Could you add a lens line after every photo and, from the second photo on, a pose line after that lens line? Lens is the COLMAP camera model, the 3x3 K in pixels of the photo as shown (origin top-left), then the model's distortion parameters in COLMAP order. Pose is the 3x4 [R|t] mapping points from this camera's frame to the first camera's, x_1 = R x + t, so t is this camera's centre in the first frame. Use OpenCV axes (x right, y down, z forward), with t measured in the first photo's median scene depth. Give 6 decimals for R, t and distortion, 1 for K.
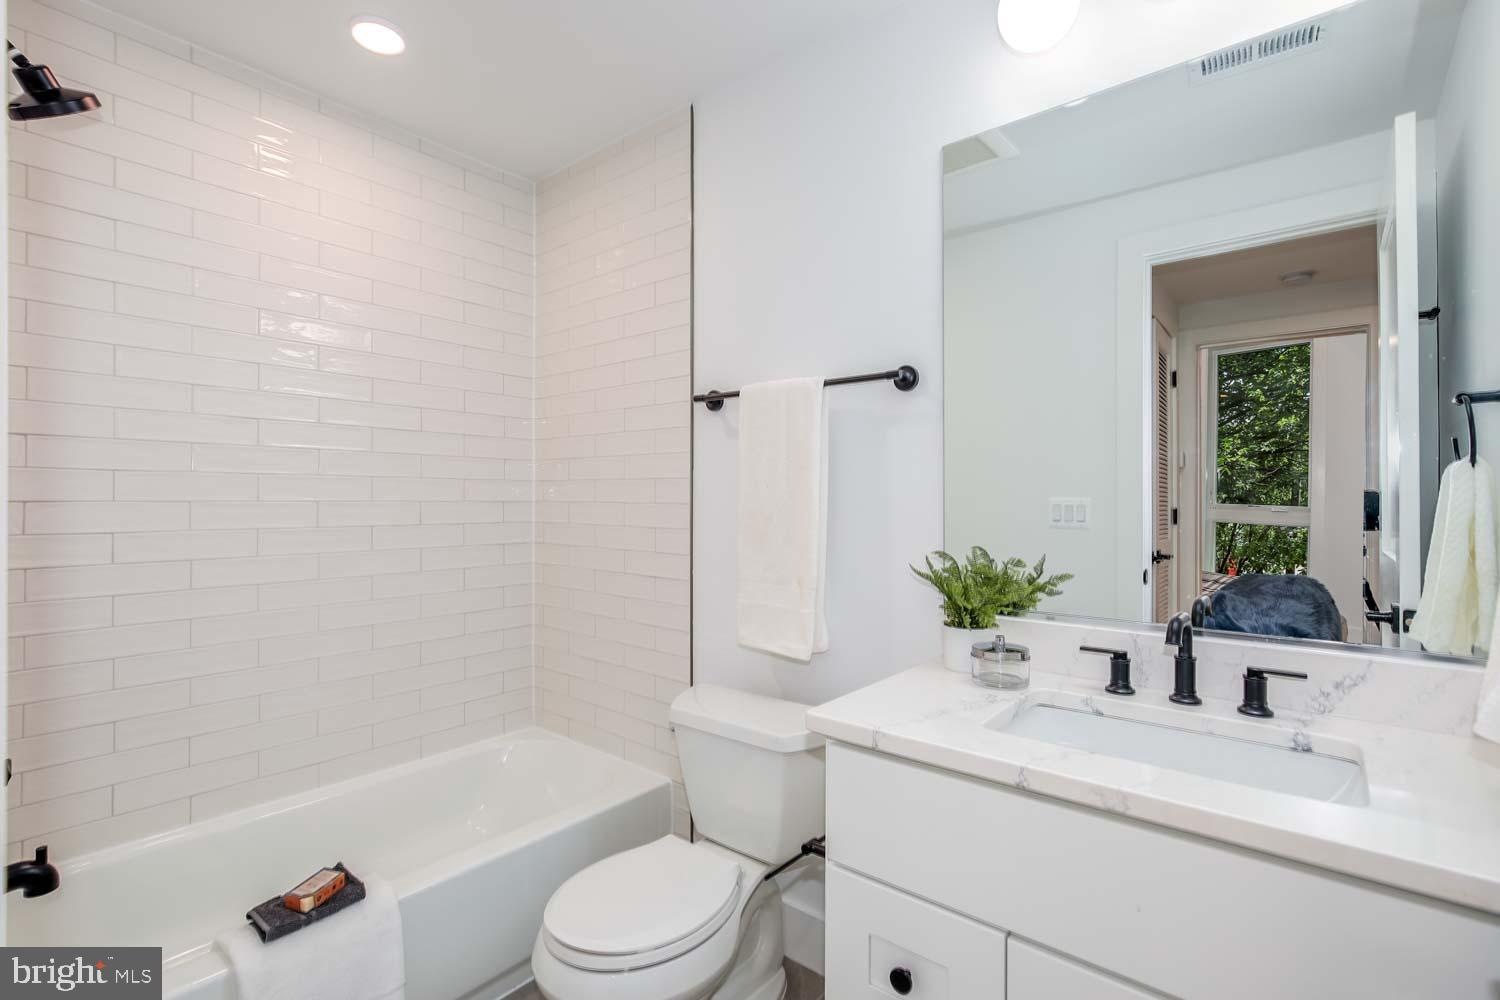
lens RADIAL K [[686.3, 0, 750.3], [0, 686.3, 500.6], [0, 0, 1]] dist [-0.005324, -0.000703]
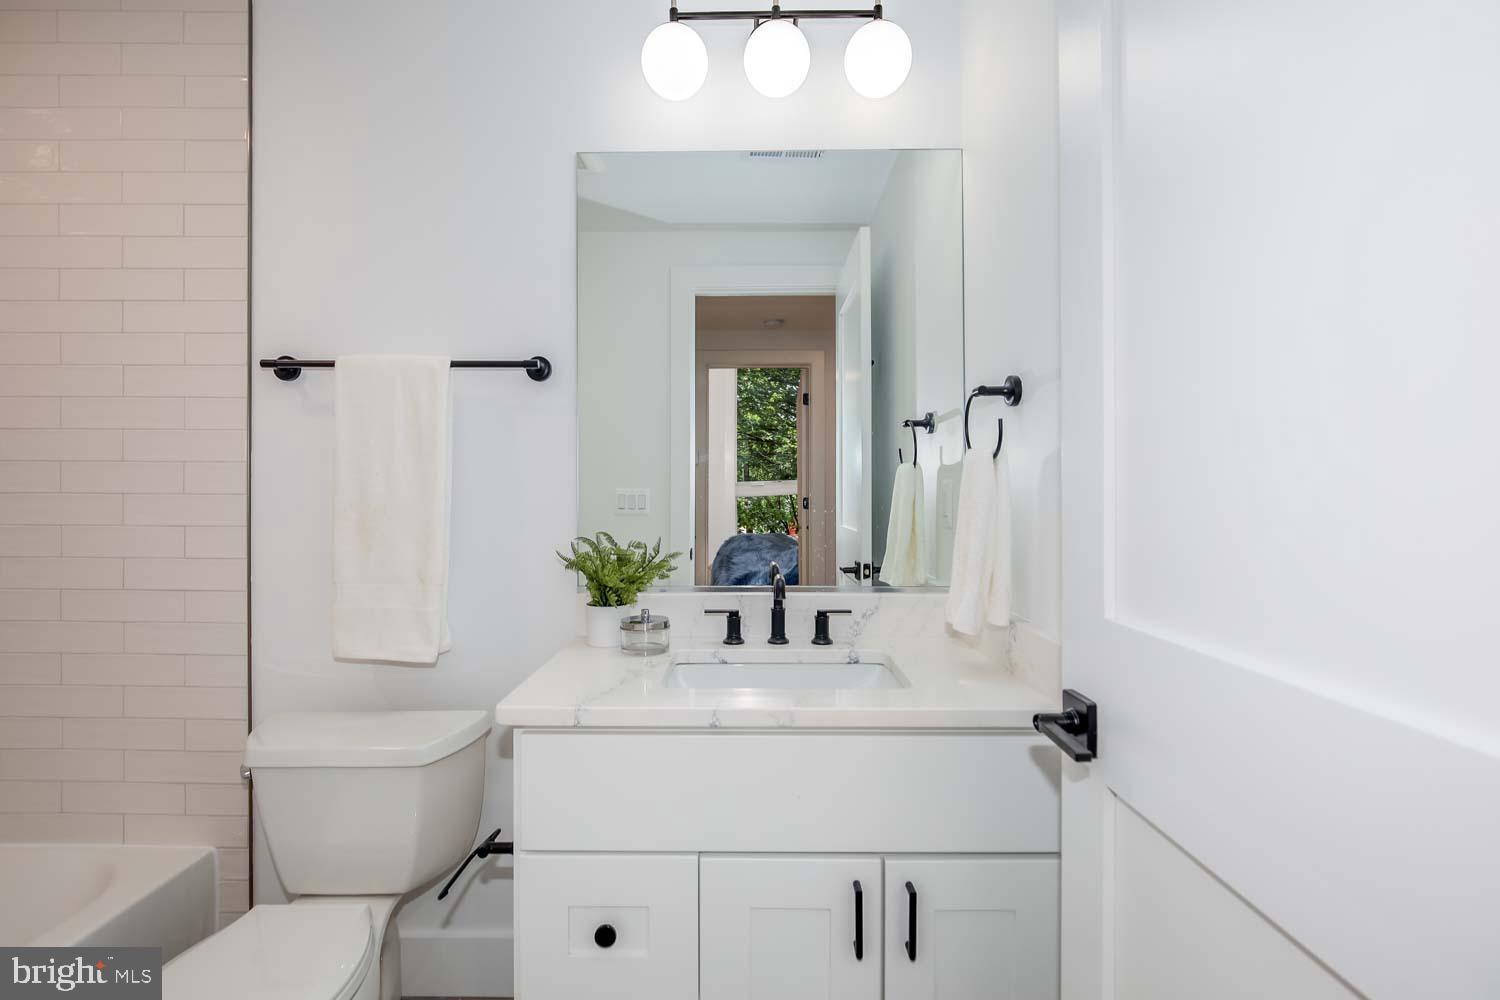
lens RADIAL K [[686.3, 0, 740.3], [0, 686.3, 496.1], [0, 0, 1]] dist [-0.005324, -0.000703]
pose [[0.772945, -0.005013, 0.634454, -0.209875], [0.001790, 0.999982, 0.005720, 0.005204], [-0.634471, -0.003285, 0.772940, 0.028165]]
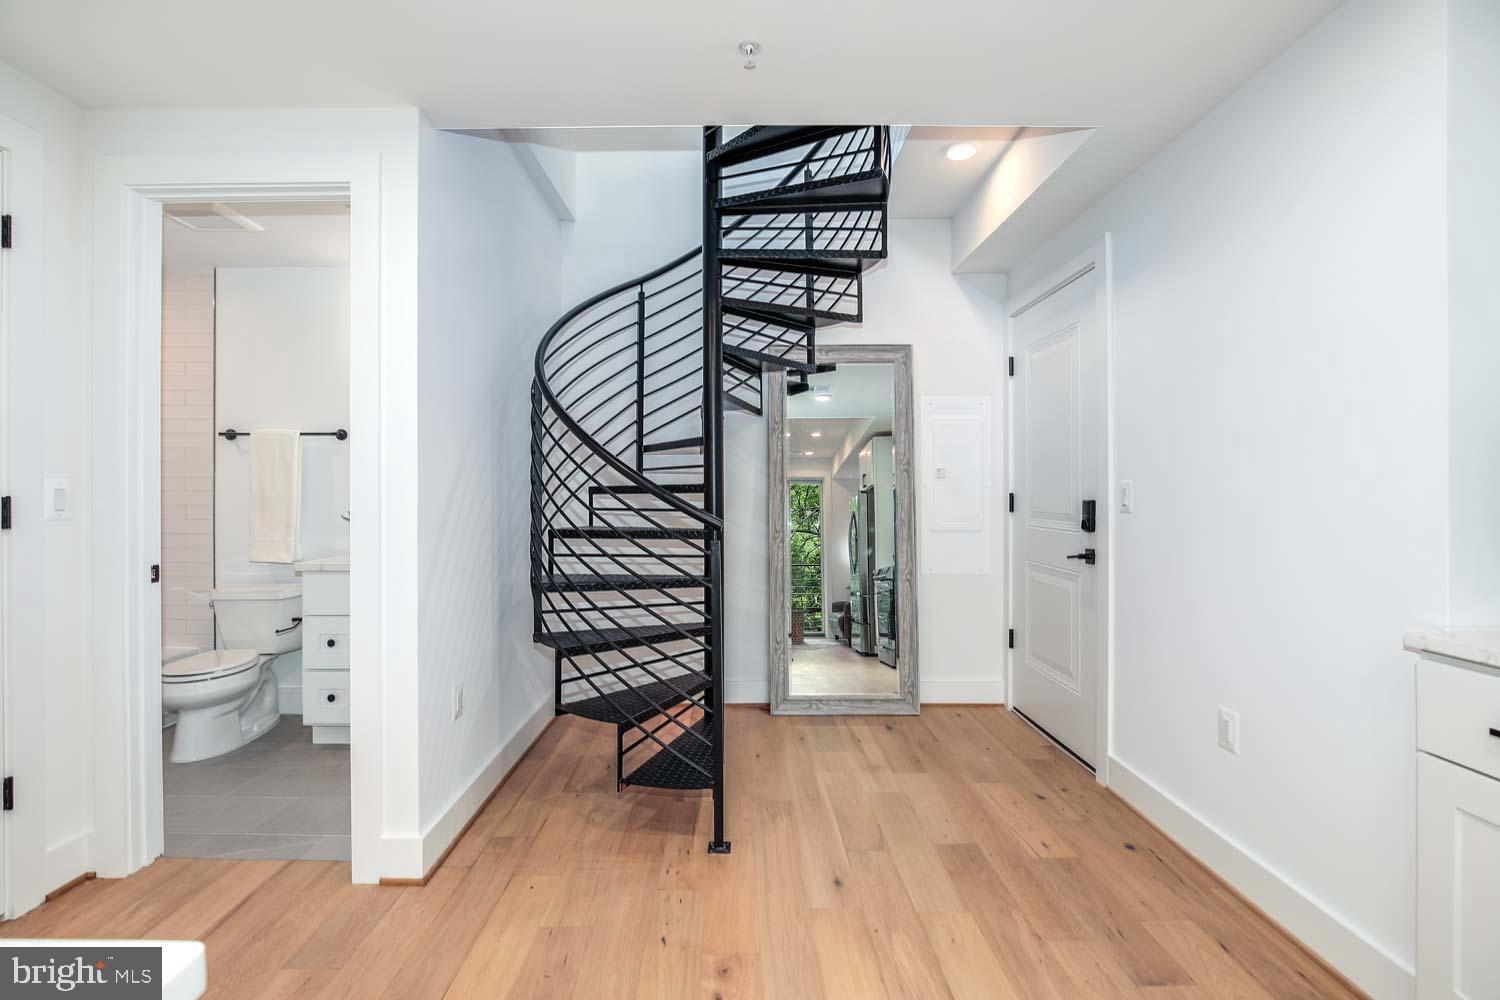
lens RADIAL K [[686.3, 0, 742.0], [0, 686.3, 512.0], [0, 0, 1]] dist [-0.005324, -0.000703]
pose [[0.770933, -0.004560, 0.636900, -0.227708], [0.005787, 0.999983, 0.000155, 0.097967], [-0.636890, 0.003566, 0.770946, -1.821082]]
